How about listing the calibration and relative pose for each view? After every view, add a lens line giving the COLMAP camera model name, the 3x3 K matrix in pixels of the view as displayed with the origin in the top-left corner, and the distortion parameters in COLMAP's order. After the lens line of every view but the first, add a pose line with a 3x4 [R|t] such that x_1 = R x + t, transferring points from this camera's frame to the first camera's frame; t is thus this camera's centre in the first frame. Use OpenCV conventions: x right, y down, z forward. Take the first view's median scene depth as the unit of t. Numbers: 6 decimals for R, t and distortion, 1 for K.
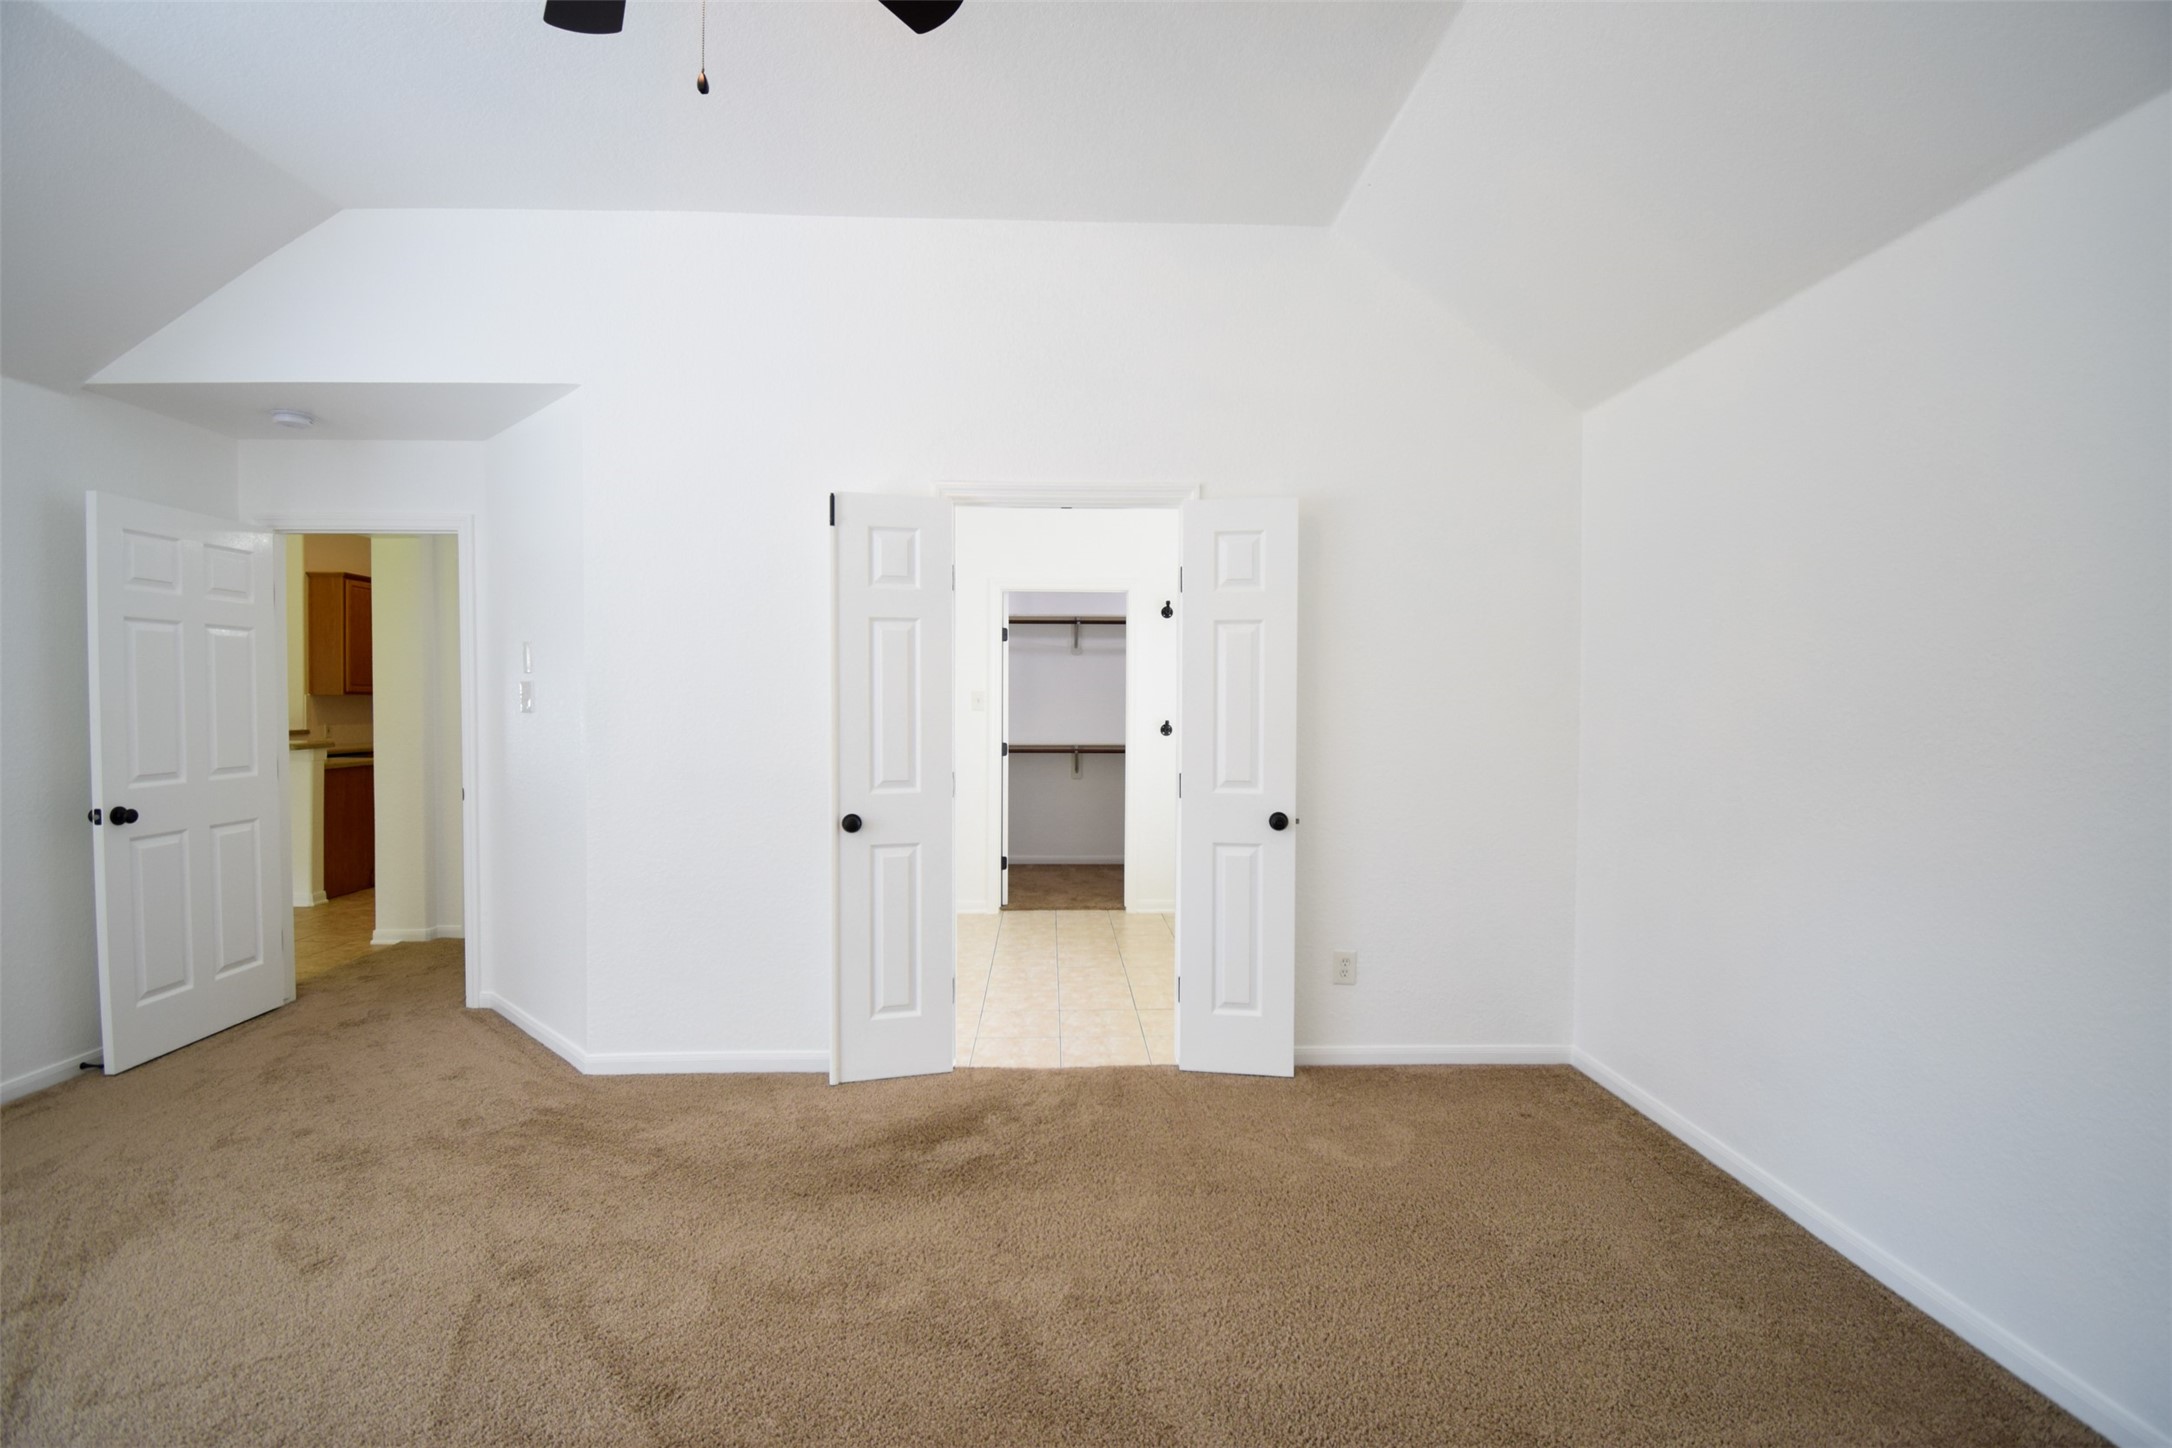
lens RADIAL K [[957.7, 0, 1086.0], [0, 957.7, 724.0], [0, 0, 1]] dist [0.003118, -0.013869]
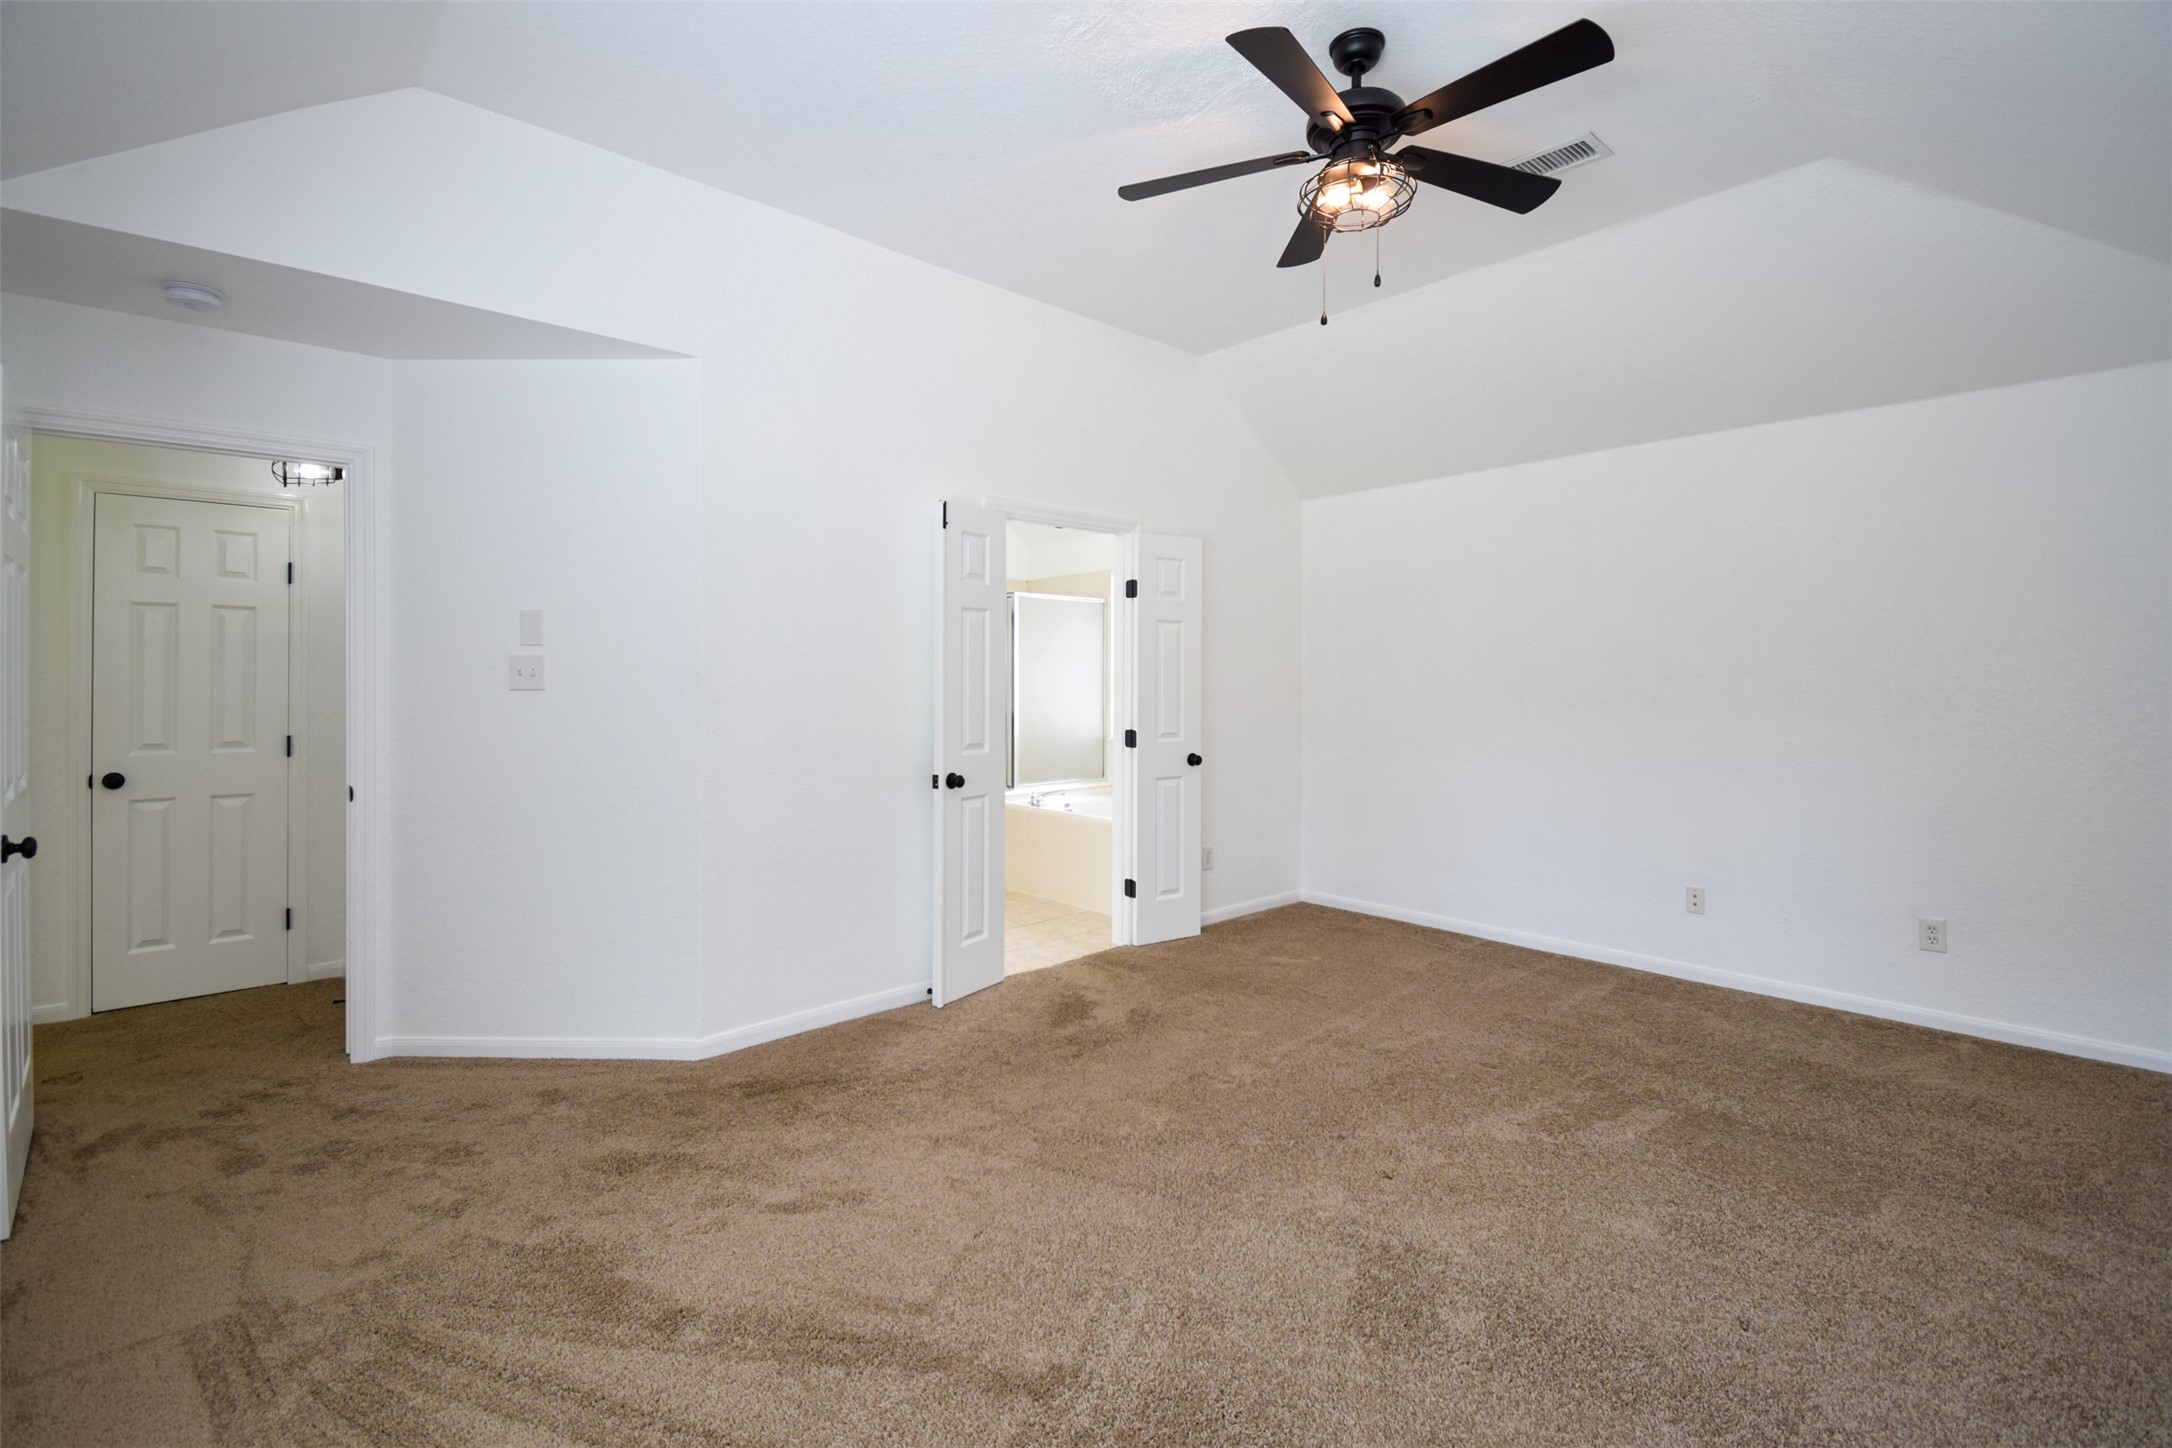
lens RADIAL K [[963.6, 0, 1091.9], [0, 963.6, 683.1], [0, 0, 1]] dist [0.036576, -0.029002]
pose [[0.765428, -0.006033, 0.643494, -0.849297], [0.012514, 0.999907, -0.005510, -0.008358], [-0.643400, 0.012270, 0.765432, -0.022676]]
